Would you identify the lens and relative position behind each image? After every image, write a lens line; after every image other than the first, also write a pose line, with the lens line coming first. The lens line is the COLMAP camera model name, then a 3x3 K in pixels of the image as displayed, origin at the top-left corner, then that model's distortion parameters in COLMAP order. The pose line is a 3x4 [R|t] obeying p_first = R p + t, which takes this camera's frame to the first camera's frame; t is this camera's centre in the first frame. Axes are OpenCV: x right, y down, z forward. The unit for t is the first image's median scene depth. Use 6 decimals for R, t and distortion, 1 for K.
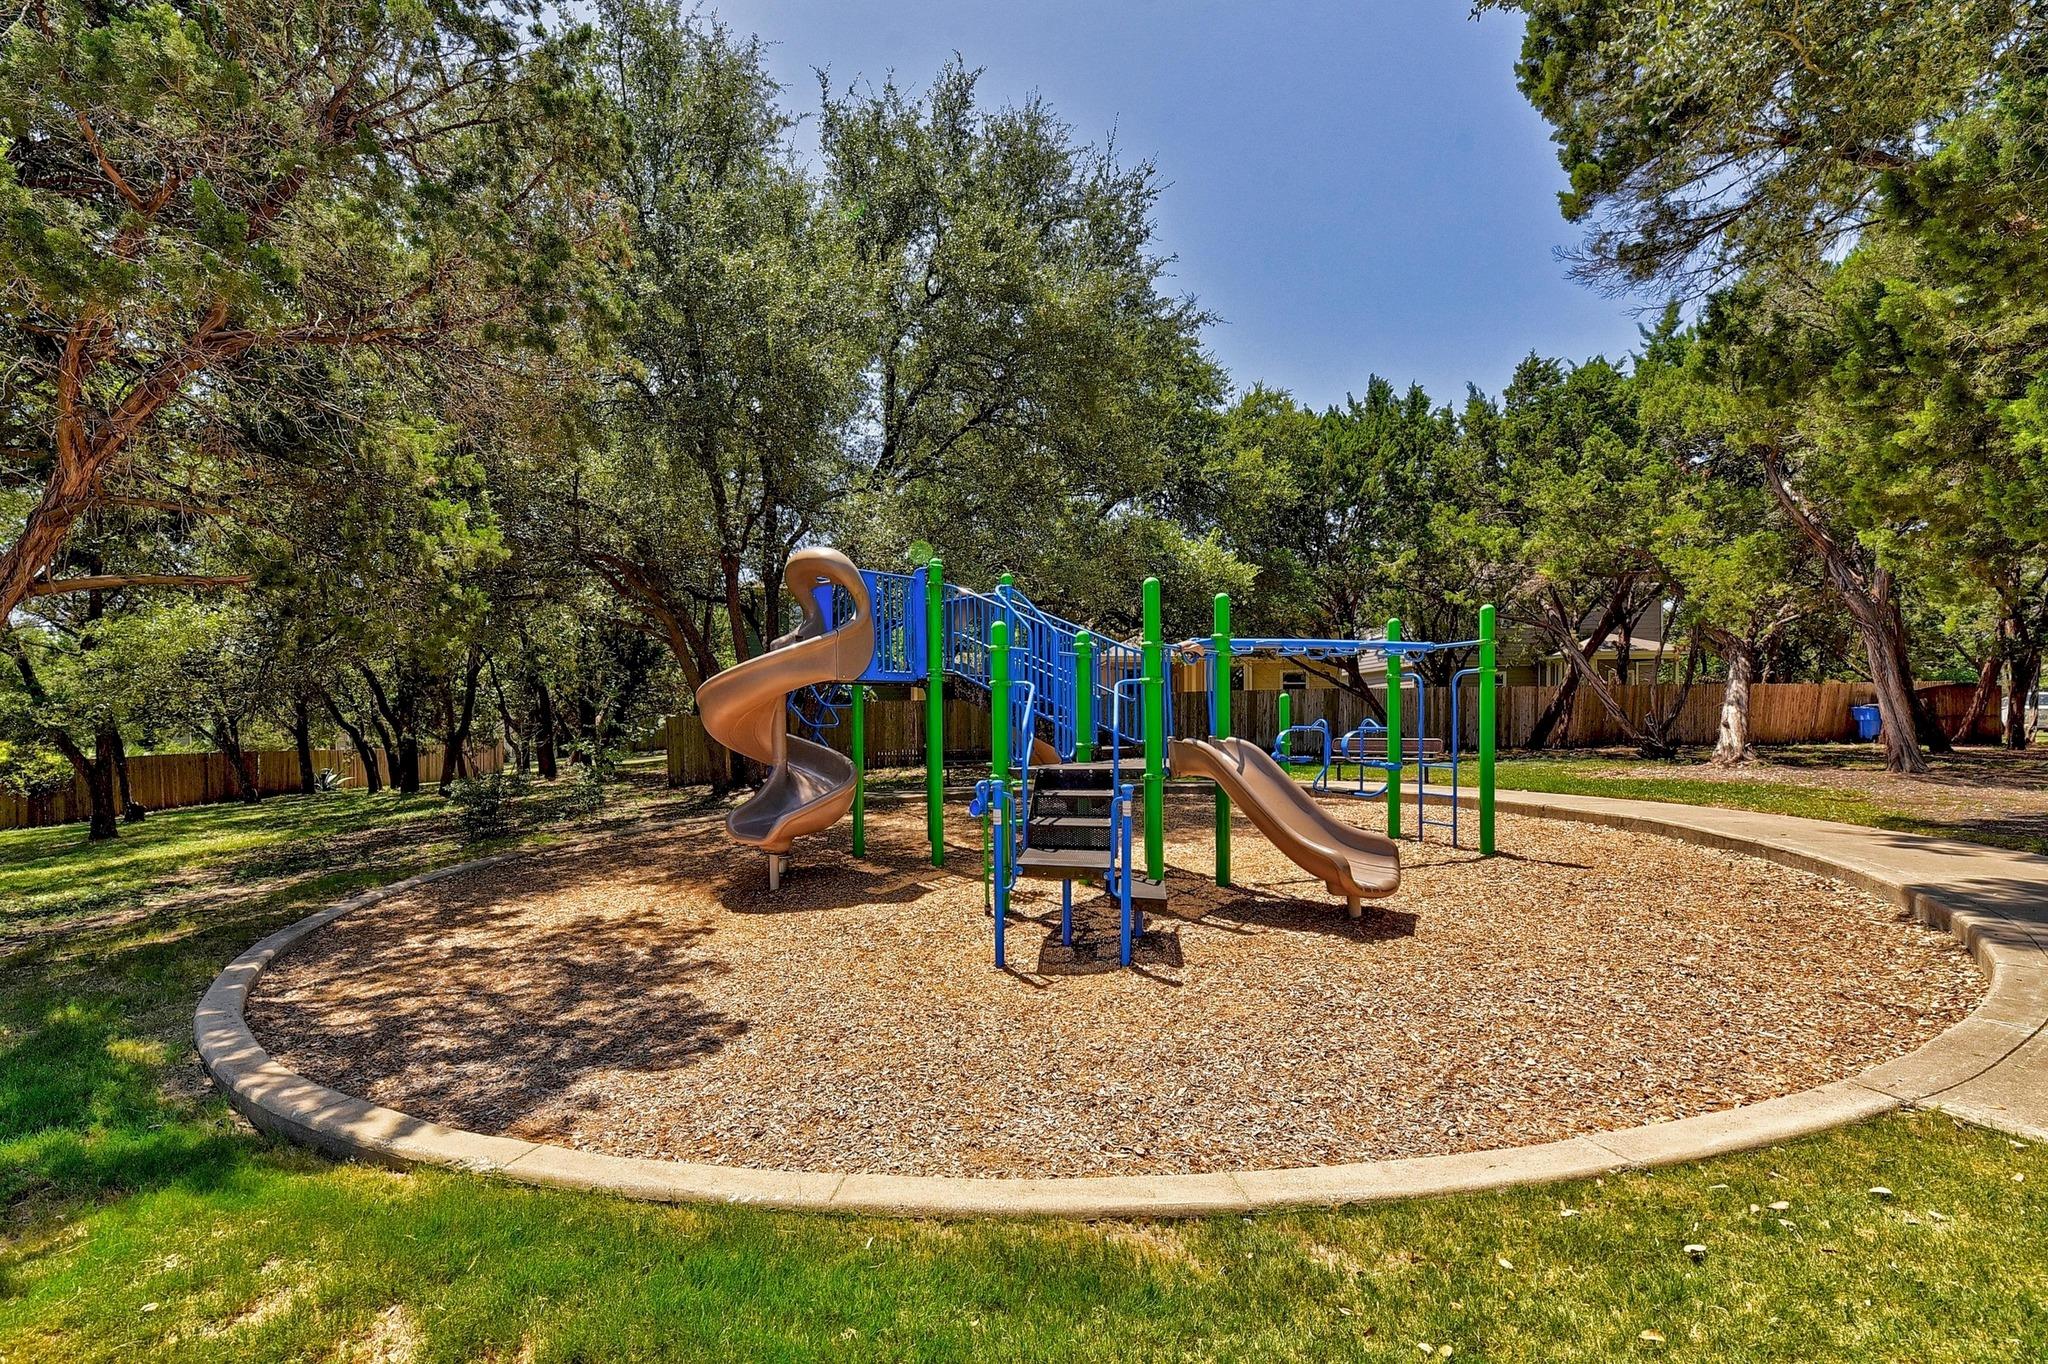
lens RADIAL K [[816.8, 0, 994.6], [0, 816.8, 730.9], [0, 0, 1]] dist [0.002455, -0.000618]
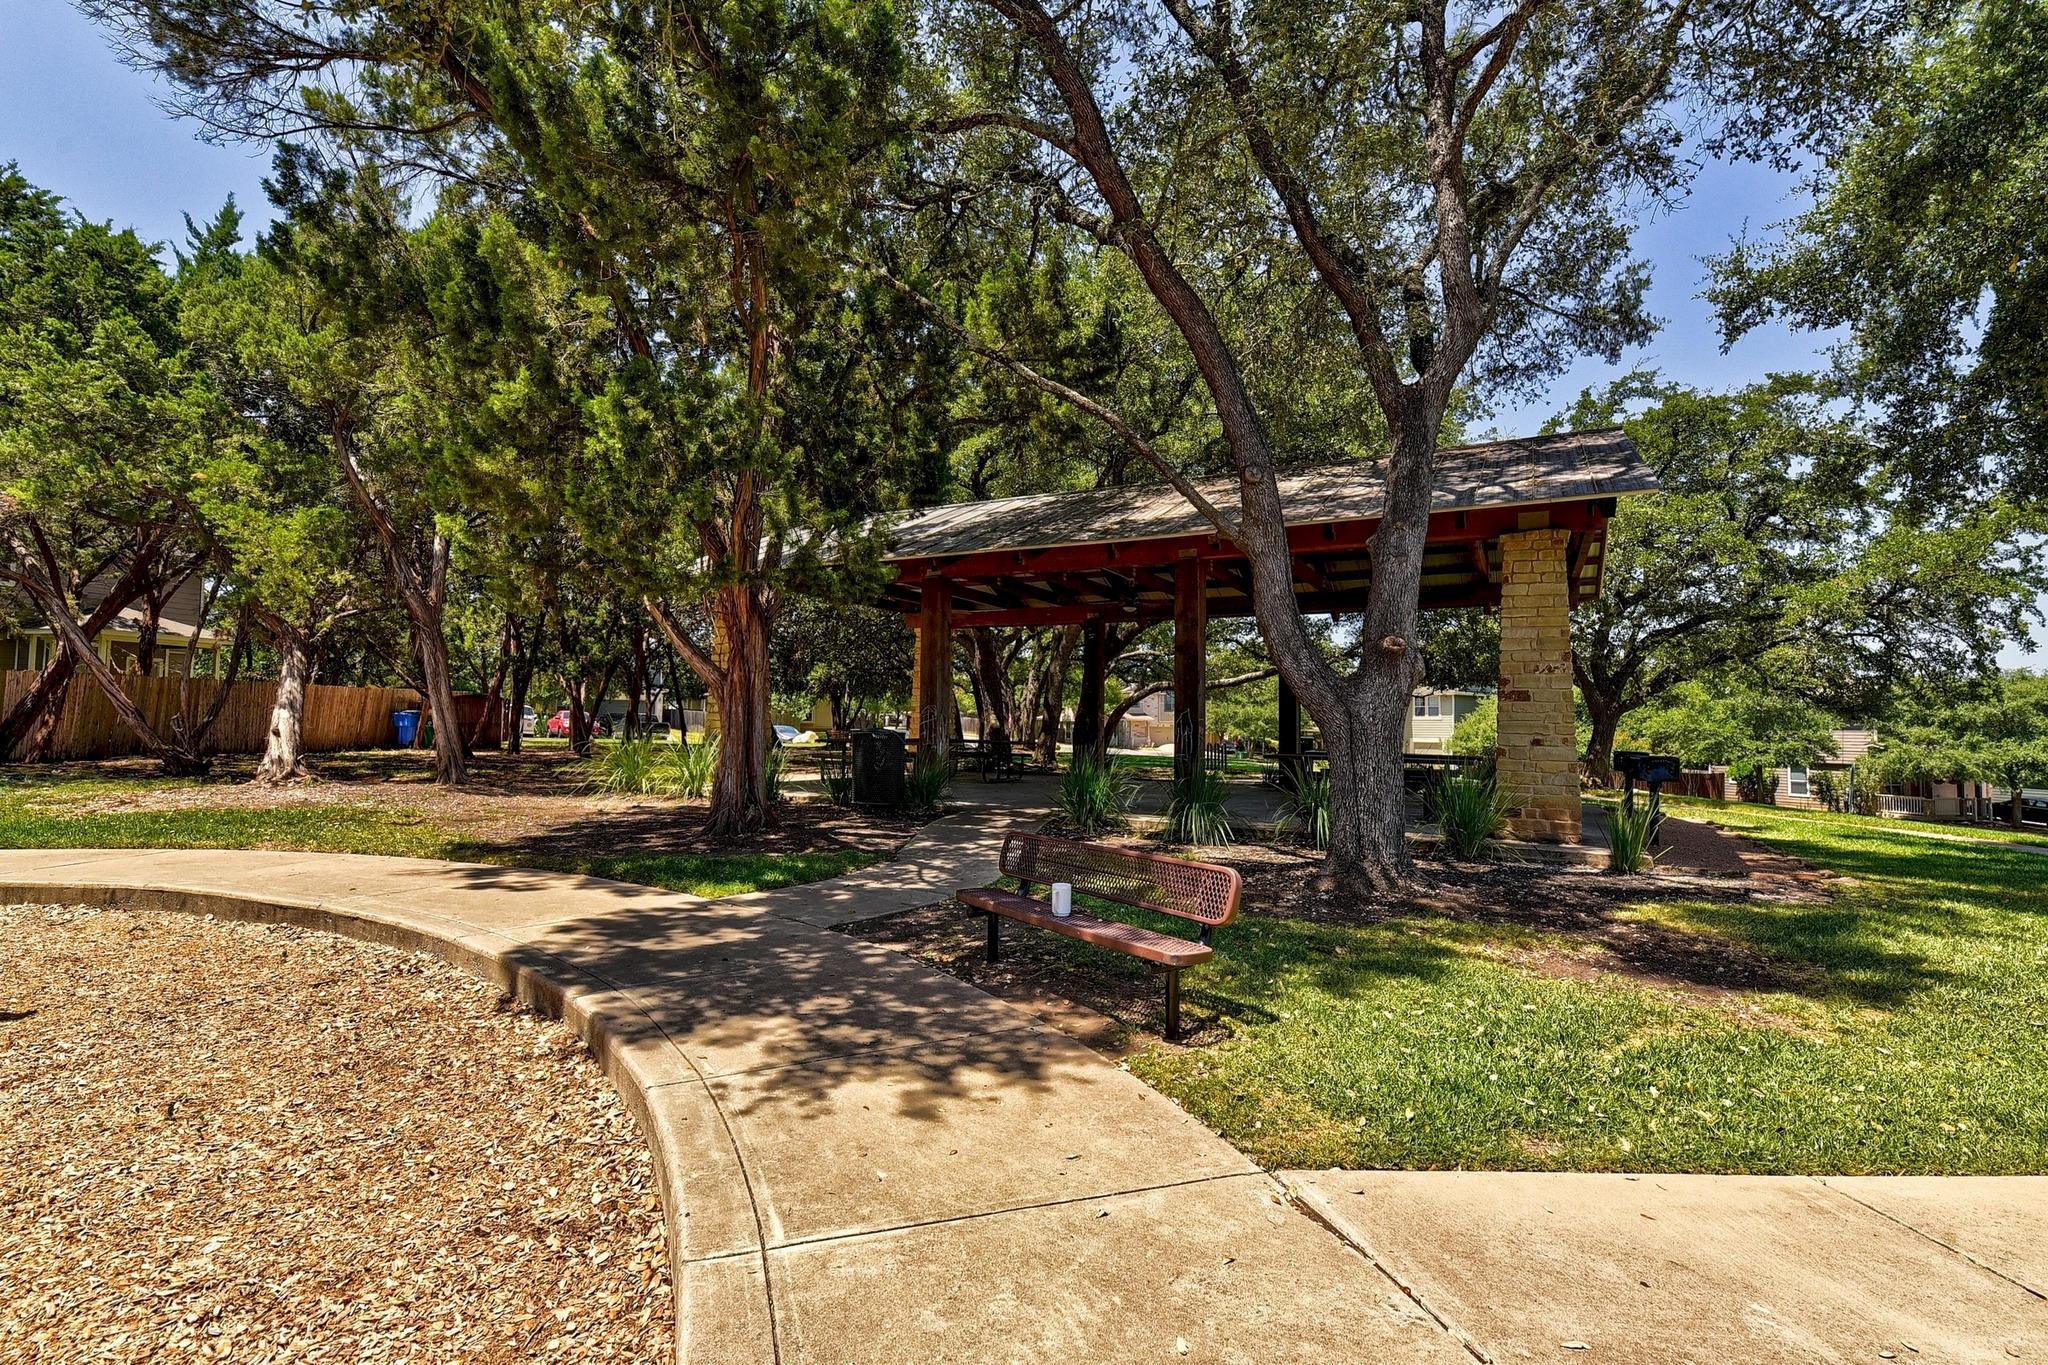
lens RADIAL K [[958.3, 0, 1017.9], [0, 958.3, 686.8], [0, 0, 1]] dist [0.021671, -0.000939]
pose [[0.183930, 0.052716, 0.981525, 0.081977], [-0.004015, 0.998593, -0.052880, -0.004324], [-0.982931, 0.005785, 0.183883, 0.098210]]
